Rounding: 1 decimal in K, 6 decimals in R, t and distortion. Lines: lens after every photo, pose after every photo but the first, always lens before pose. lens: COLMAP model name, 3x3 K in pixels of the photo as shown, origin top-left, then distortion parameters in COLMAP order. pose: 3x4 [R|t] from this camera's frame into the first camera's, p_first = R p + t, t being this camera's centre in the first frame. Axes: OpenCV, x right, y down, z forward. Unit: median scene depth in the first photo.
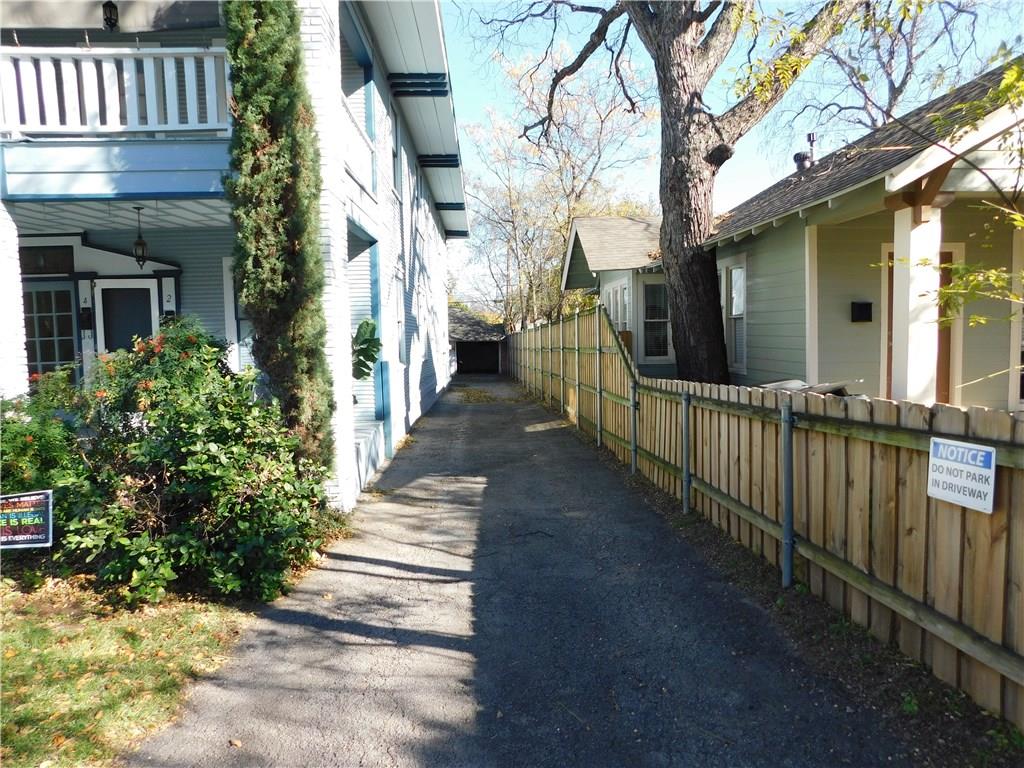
lens RADIAL K [[661.7, 0, 505.6], [0, 661.7, 381.0], [0, 0, 1]] dist [-0.070420, 0.053900]
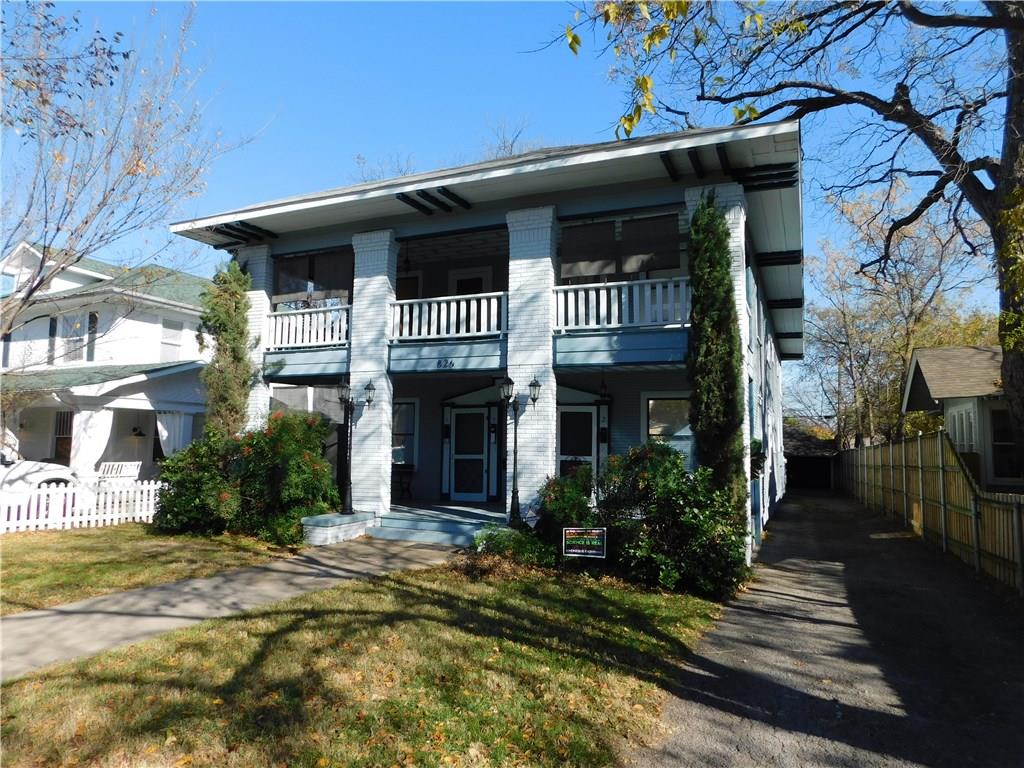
lens RADIAL K [[663.1, 0, 522.5], [0, 663.1, 383.3], [0, 0, 1]] dist [-0.067762, 0.058651]
pose [[0.905630, -0.004896, -0.424041, -0.046814], [-0.063789, 0.986983, -0.147630, 0.023781], [0.419244, 0.160747, 0.893529, -0.403178]]
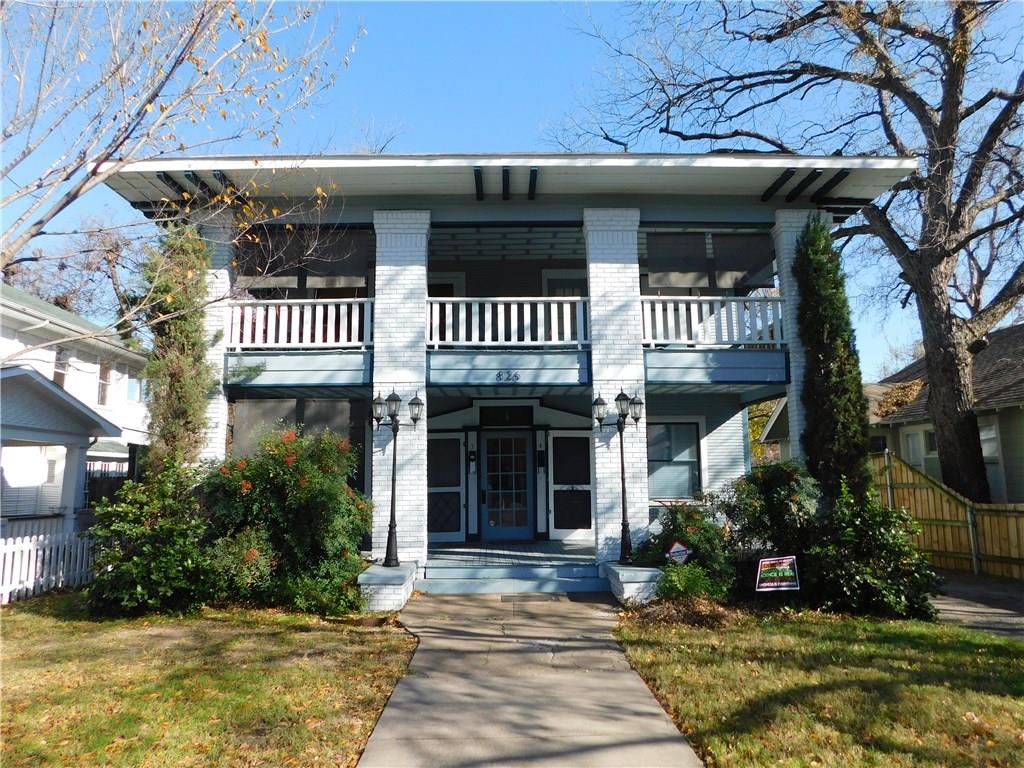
lens RADIAL K [[661.7, 0, 505.6], [0, 661.7, 381.0], [0, 0, 1]] dist [-0.070420, 0.053900]
pose [[0.999554, 0.009208, -0.028423, -0.650151], [-0.015214, 0.975611, -0.218977, 0.047584], [0.025714, 0.219312, 0.975316, -0.375145]]
